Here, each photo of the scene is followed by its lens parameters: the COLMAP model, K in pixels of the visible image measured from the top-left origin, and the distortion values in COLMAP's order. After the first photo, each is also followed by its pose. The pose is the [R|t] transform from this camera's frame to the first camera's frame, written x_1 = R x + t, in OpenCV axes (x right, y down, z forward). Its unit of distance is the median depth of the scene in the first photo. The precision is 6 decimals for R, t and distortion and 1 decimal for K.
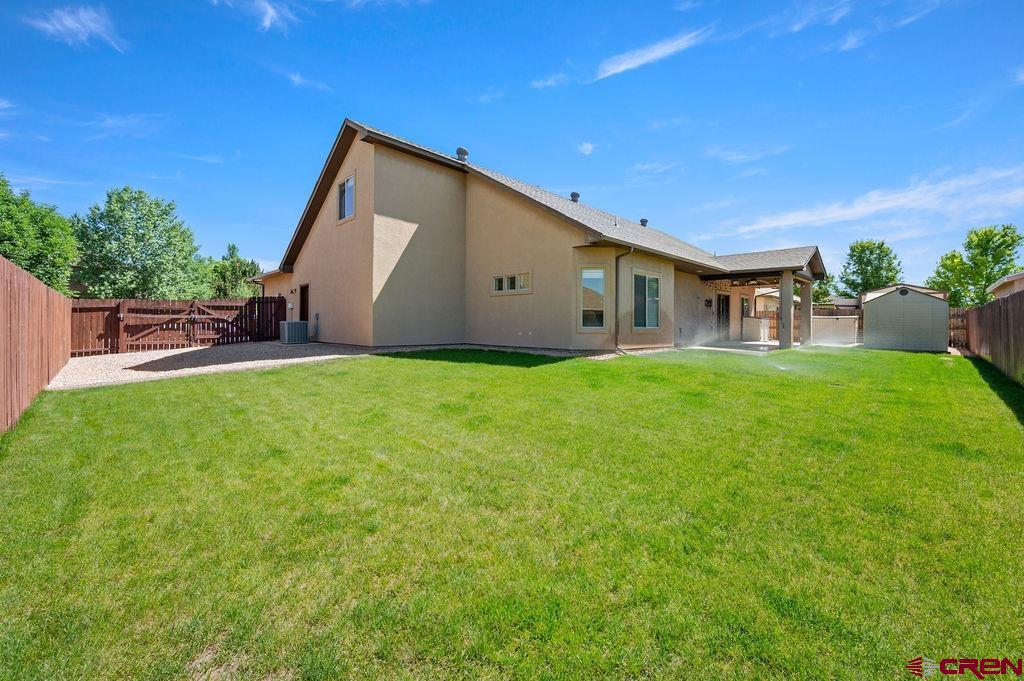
lens RADIAL K [[412.4, 0, 518.7], [0, 412.4, 320.0], [0, 0, 1]] dist [-0.000411, -0.000718]
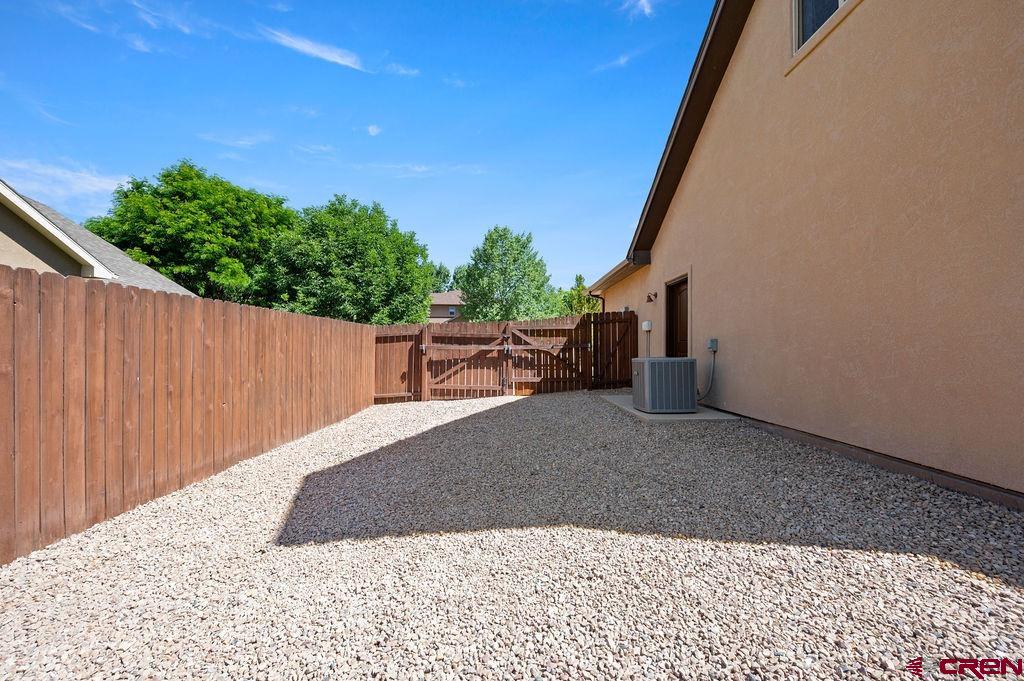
lens RADIAL K [[412.4, 0, 512.2], [0, 412.4, 343.9], [0, 0, 1]] dist [-0.000411, -0.000718]
pose [[0.710379, -0.010536, -0.703741, -0.326832], [0.004008, 0.999932, -0.010924, -0.006872], [0.703808, 0.004940, 0.710373, 0.540550]]
